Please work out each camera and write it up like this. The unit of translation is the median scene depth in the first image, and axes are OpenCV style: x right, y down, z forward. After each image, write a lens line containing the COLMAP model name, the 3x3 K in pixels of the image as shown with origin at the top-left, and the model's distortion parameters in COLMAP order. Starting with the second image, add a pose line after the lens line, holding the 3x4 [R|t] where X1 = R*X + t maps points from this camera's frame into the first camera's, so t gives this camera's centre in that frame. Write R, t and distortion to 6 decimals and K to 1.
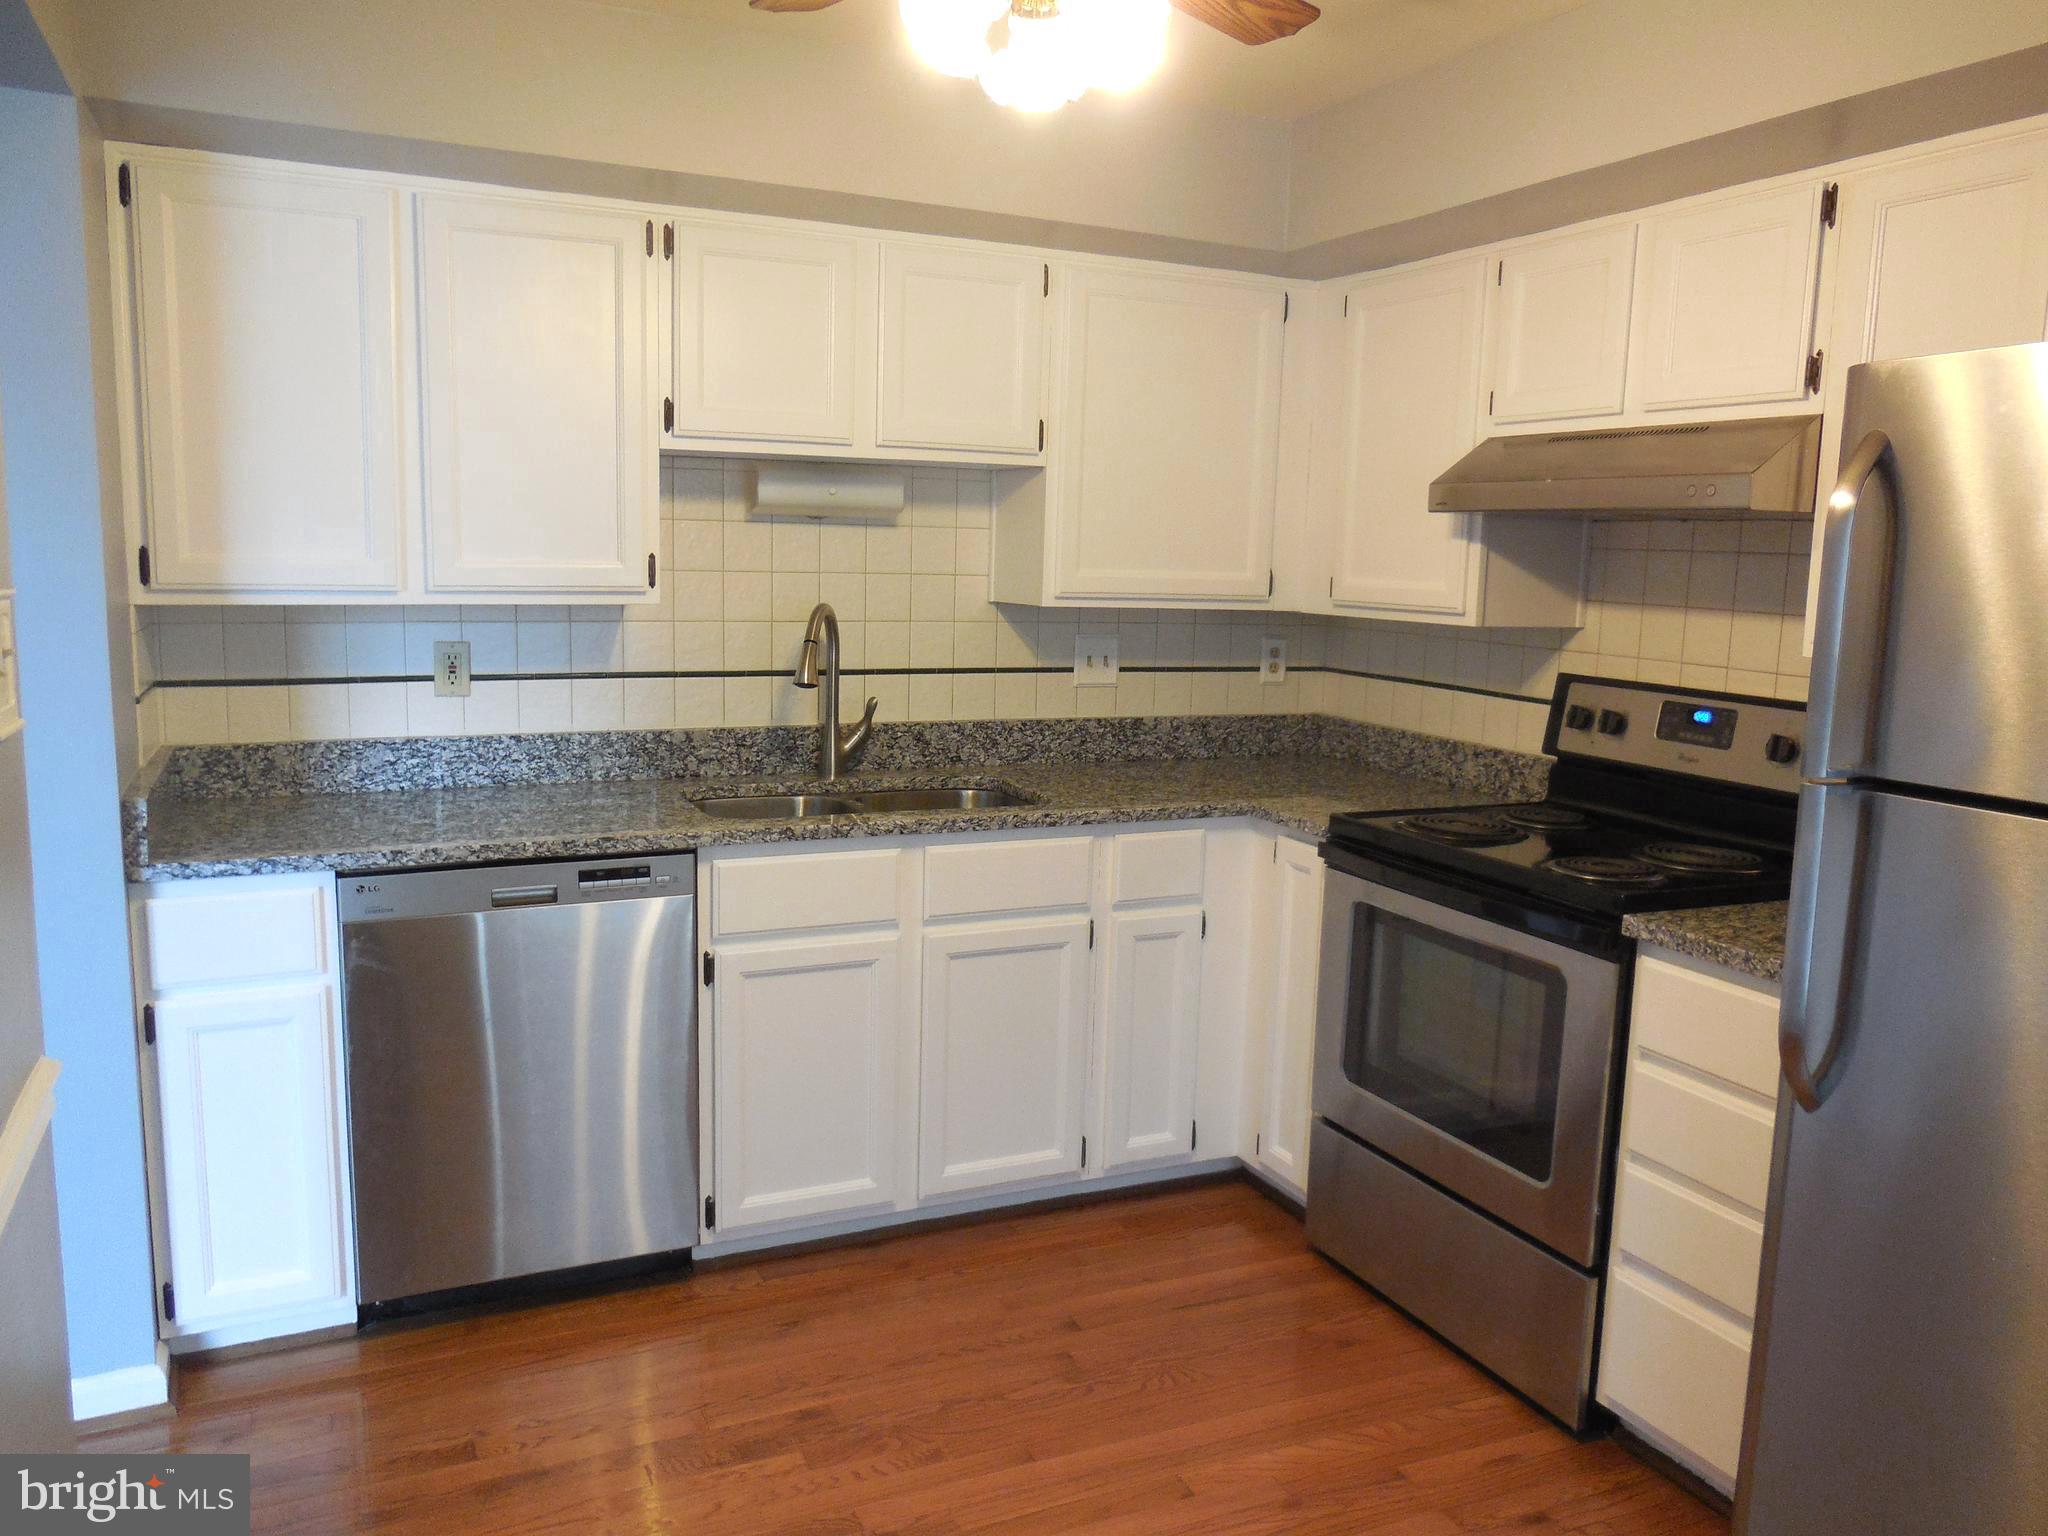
lens RADIAL K [[1547.0, 0, 1025.2], [0, 1547.0, 770.1], [0, 0, 1]] dist [-0.029281, -0.002054]
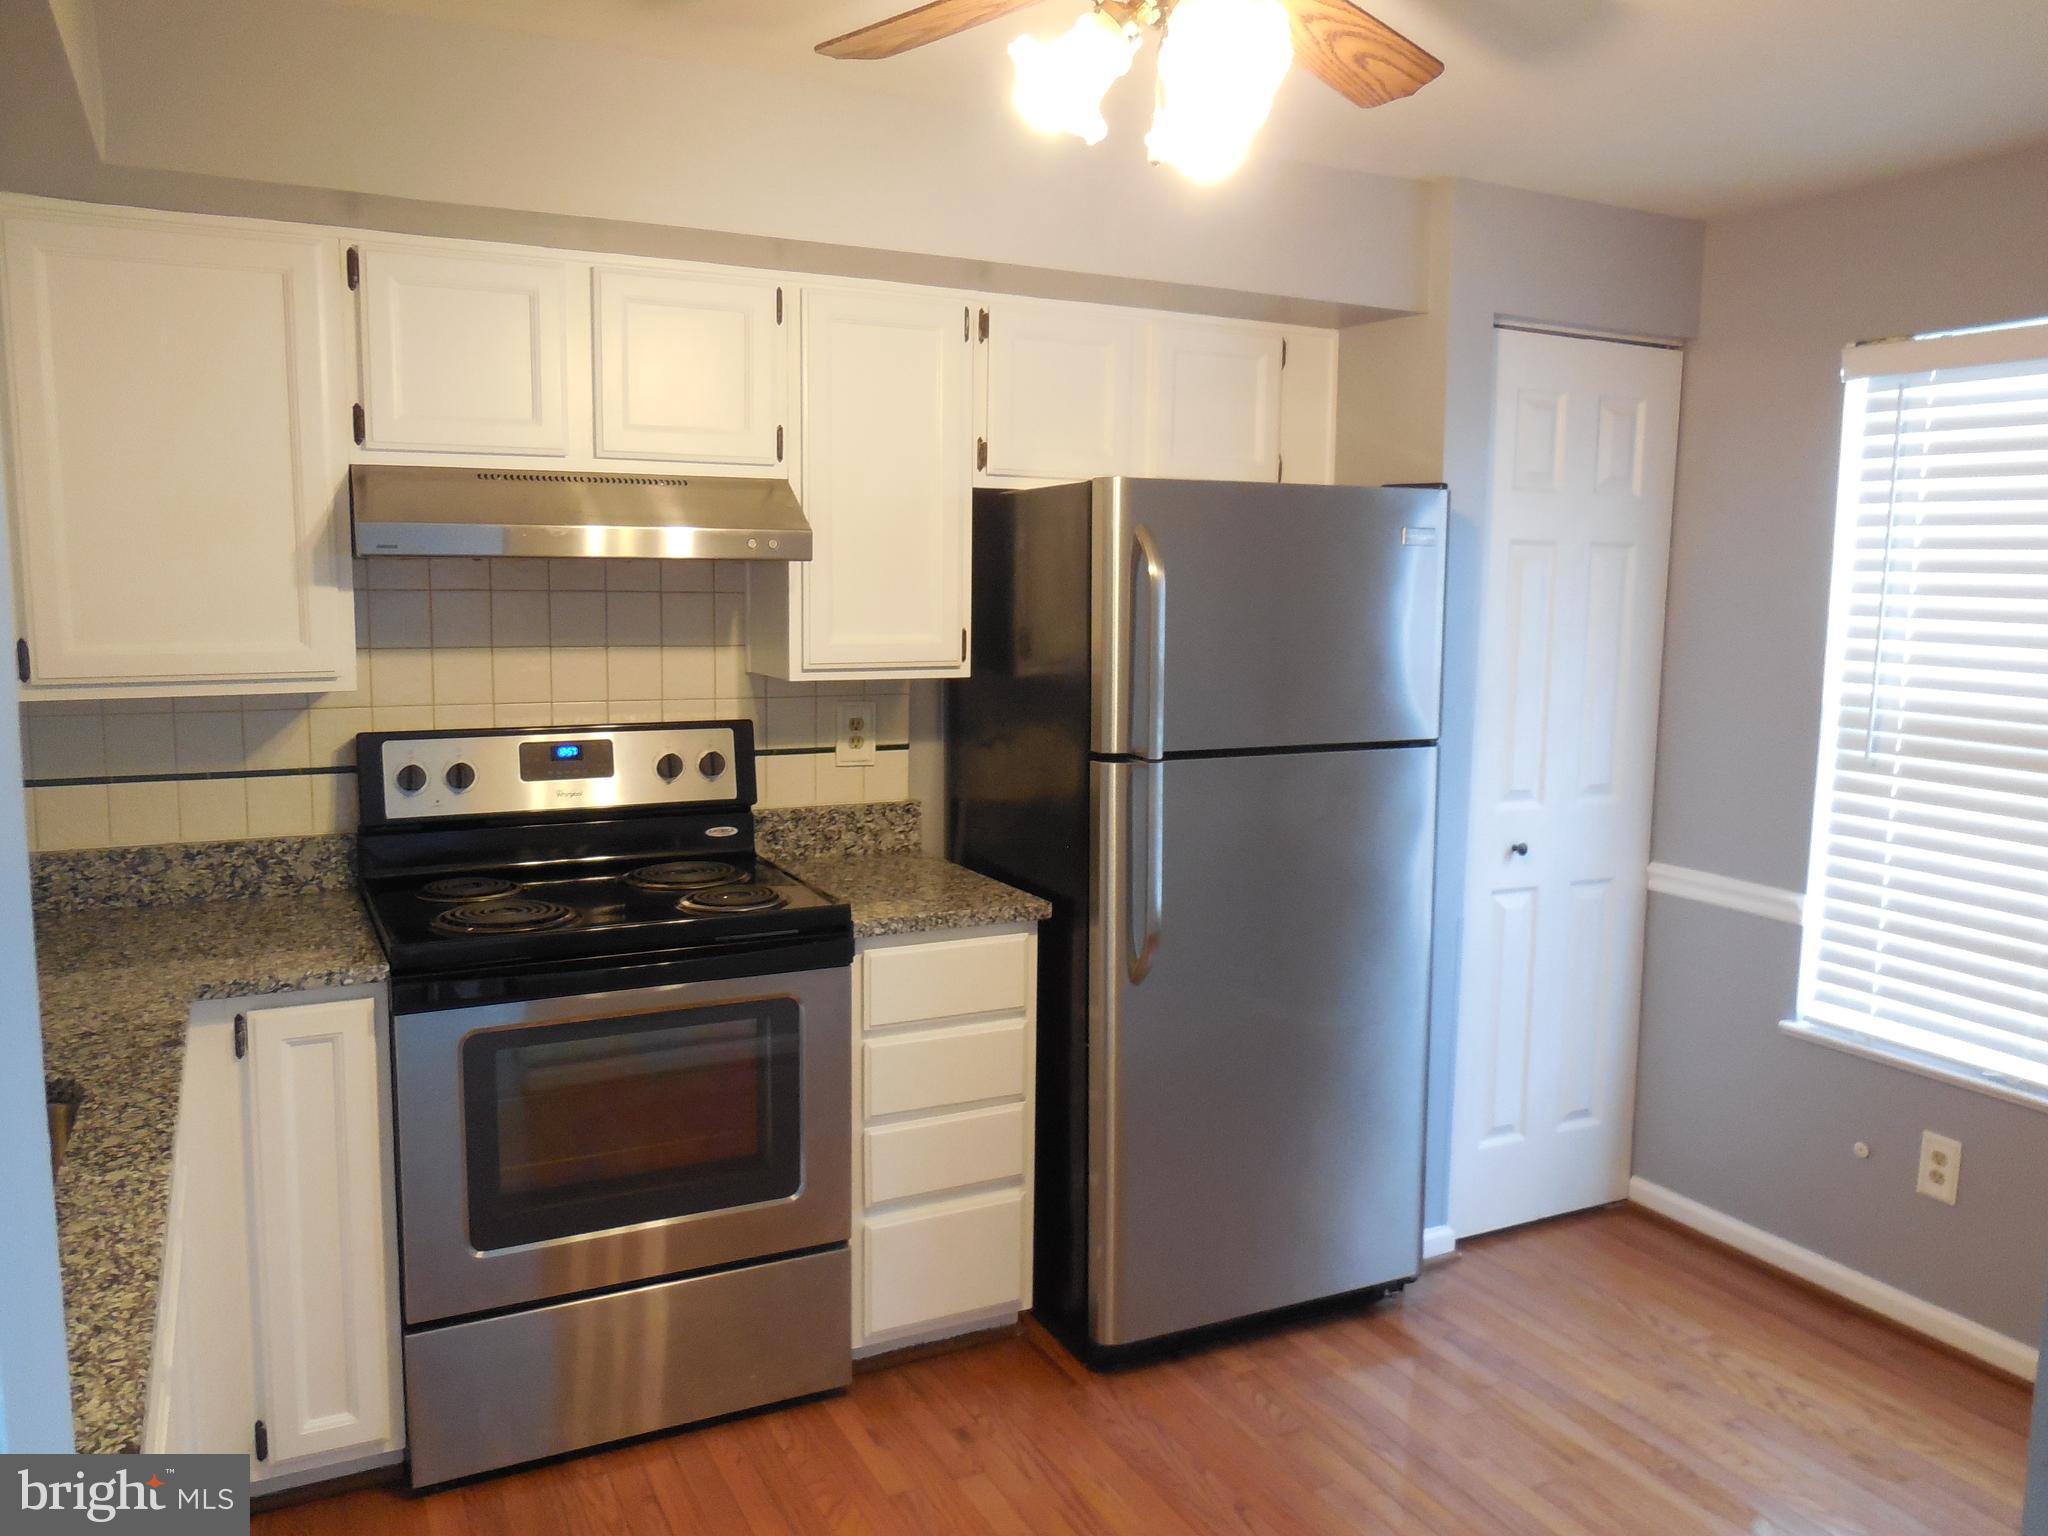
lens RADIAL K [[1547.0, 0, 1019.1], [0, 1547.0, 760.9], [0, 0, 1]] dist [-0.029281, -0.002054]
pose [[-0.032132, -0.143788, 0.989087, -0.735690], [0.140351, 0.979143, 0.146902, -0.171940], [-0.989580, 0.143540, -0.011281, 0.895669]]
